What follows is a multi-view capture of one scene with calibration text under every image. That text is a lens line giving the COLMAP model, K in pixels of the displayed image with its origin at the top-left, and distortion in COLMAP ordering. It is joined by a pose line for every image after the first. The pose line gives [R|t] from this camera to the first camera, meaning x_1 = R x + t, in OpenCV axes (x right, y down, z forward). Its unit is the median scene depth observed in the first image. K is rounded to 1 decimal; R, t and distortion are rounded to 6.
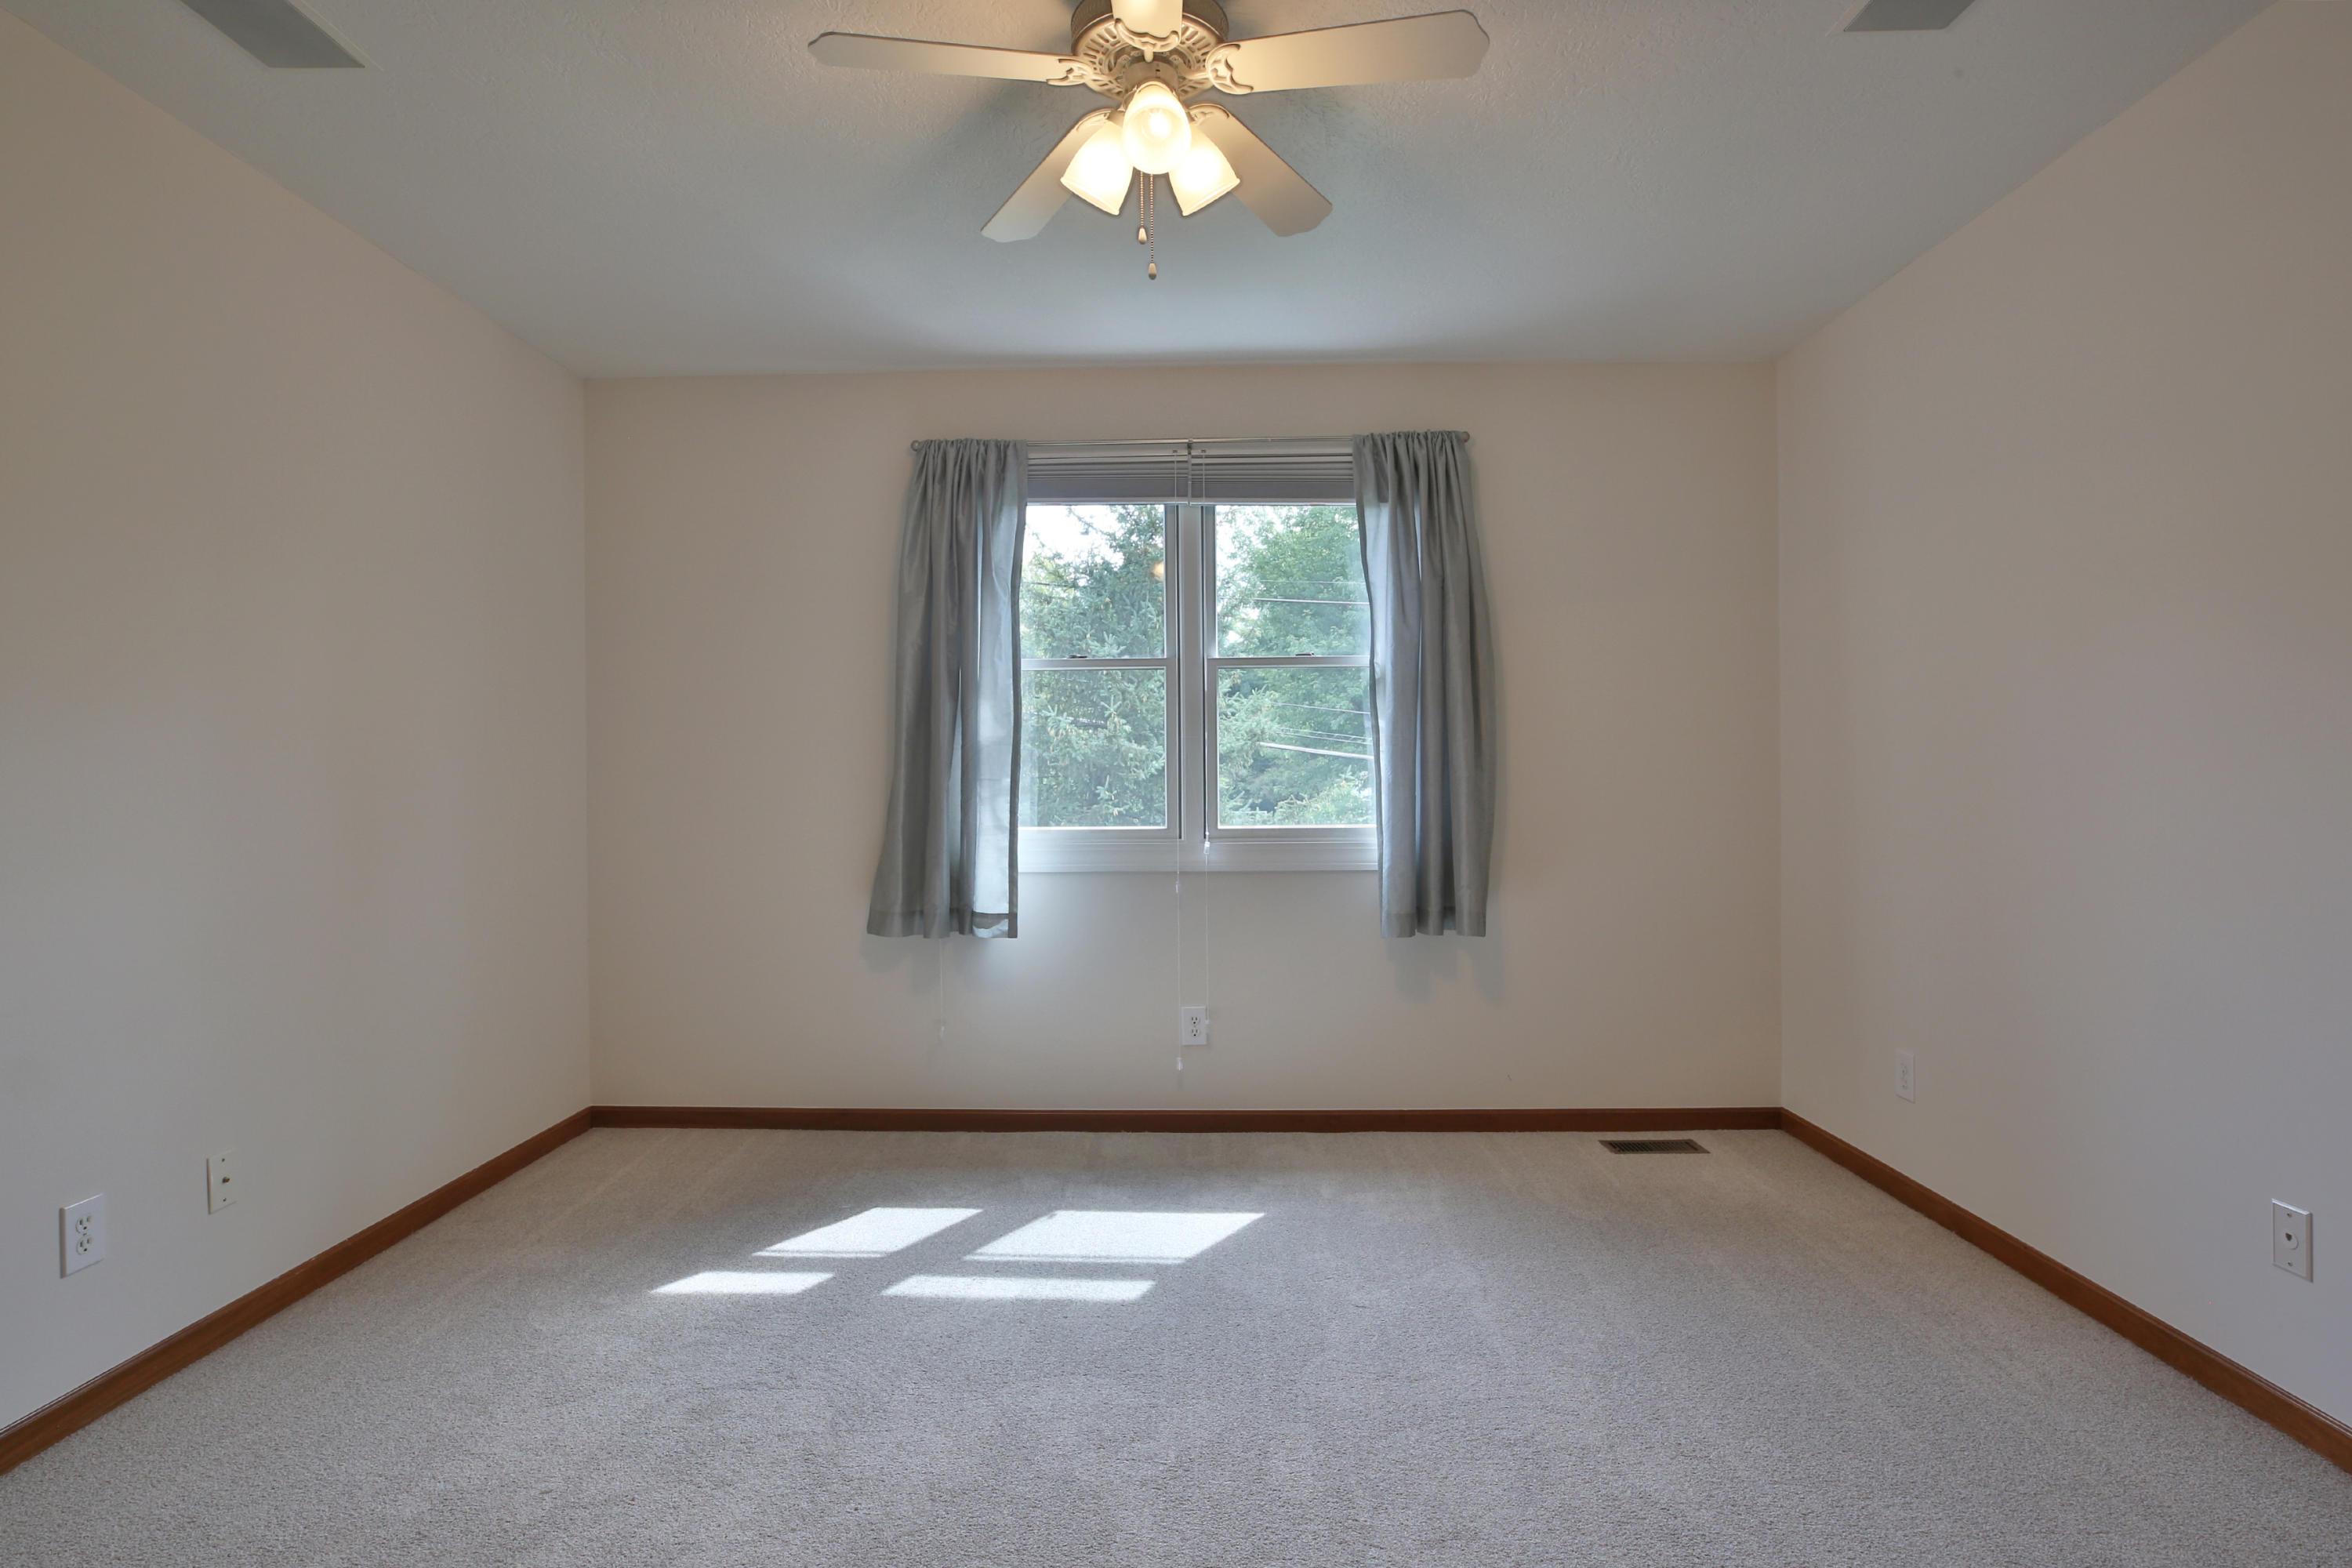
lens RADIAL K [[1196.5, 0, 1170.0], [0, 1196.5, 780.3], [0, 0, 1]] dist [-0.031379, 0.005042]
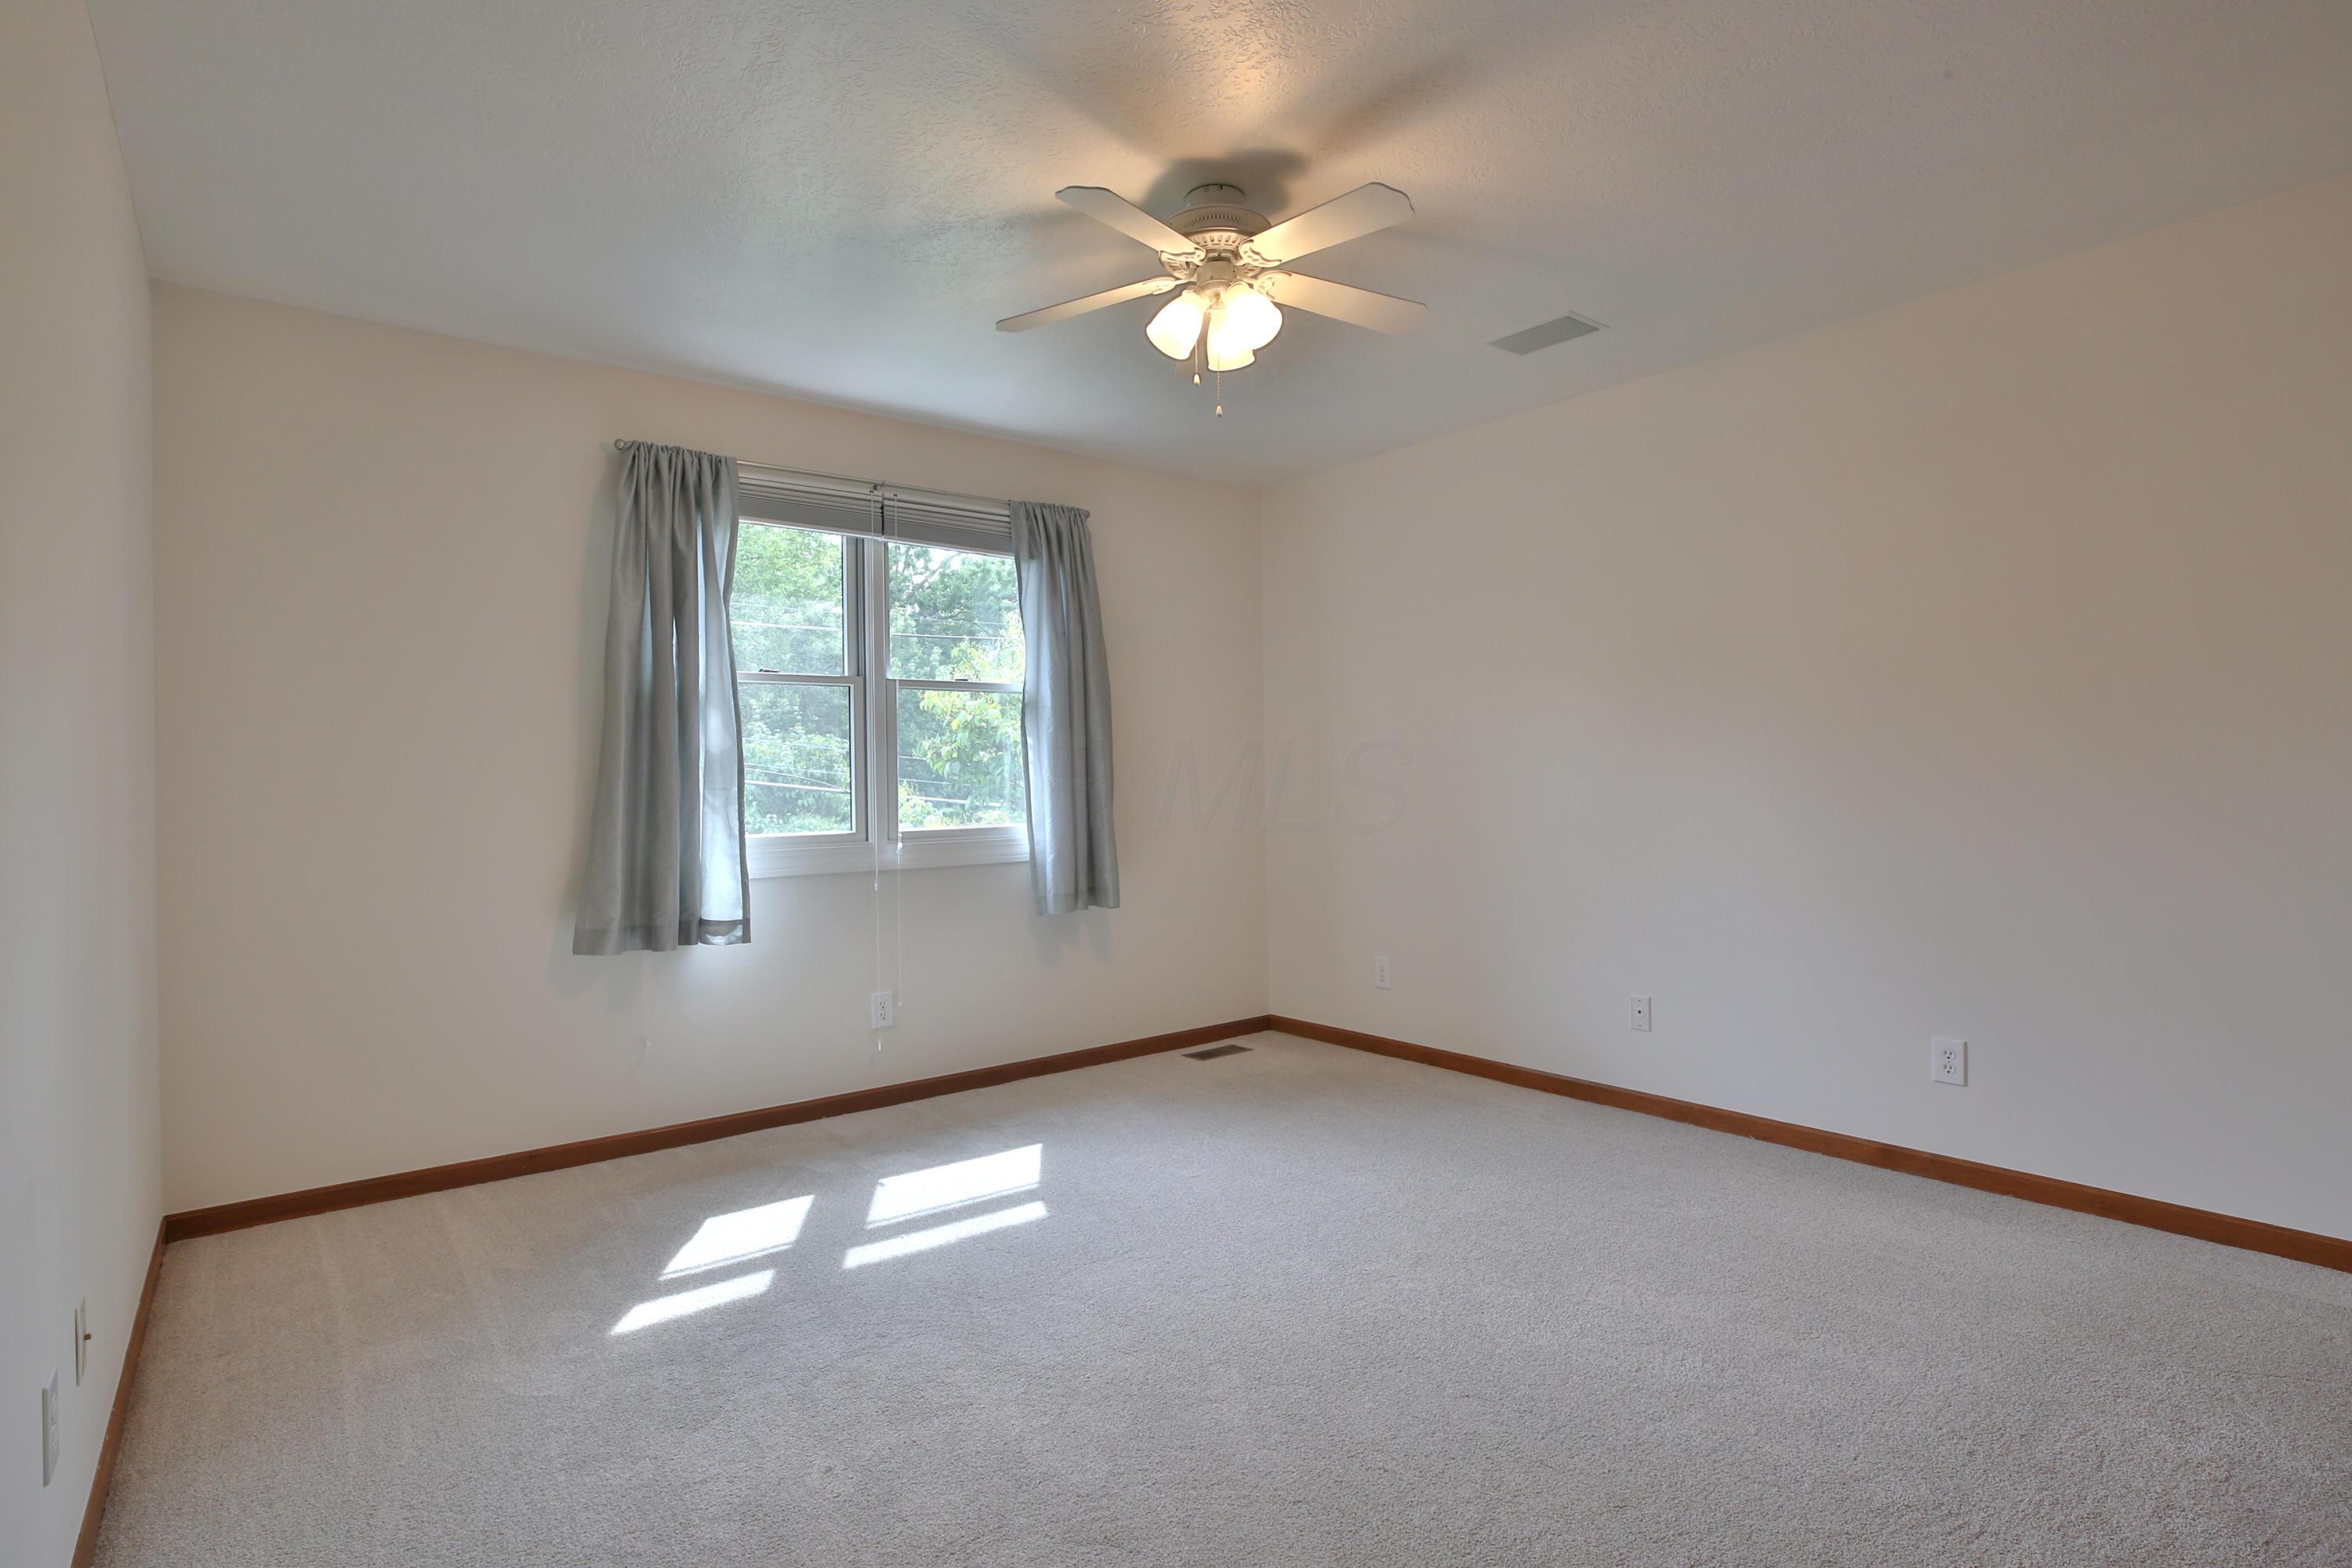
lens RADIAL K [[1159.4, 0, 1151.9], [0, 1159.4, 768.0], [0, 0, 1]] dist [-0.030589, 0.004884]
pose [[0.771838, 0.001043, 0.635819, -0.488237], [0.012123, 0.999793, -0.016355, 0.002178], [-0.635704, 0.020331, 0.771665, 0.011981]]
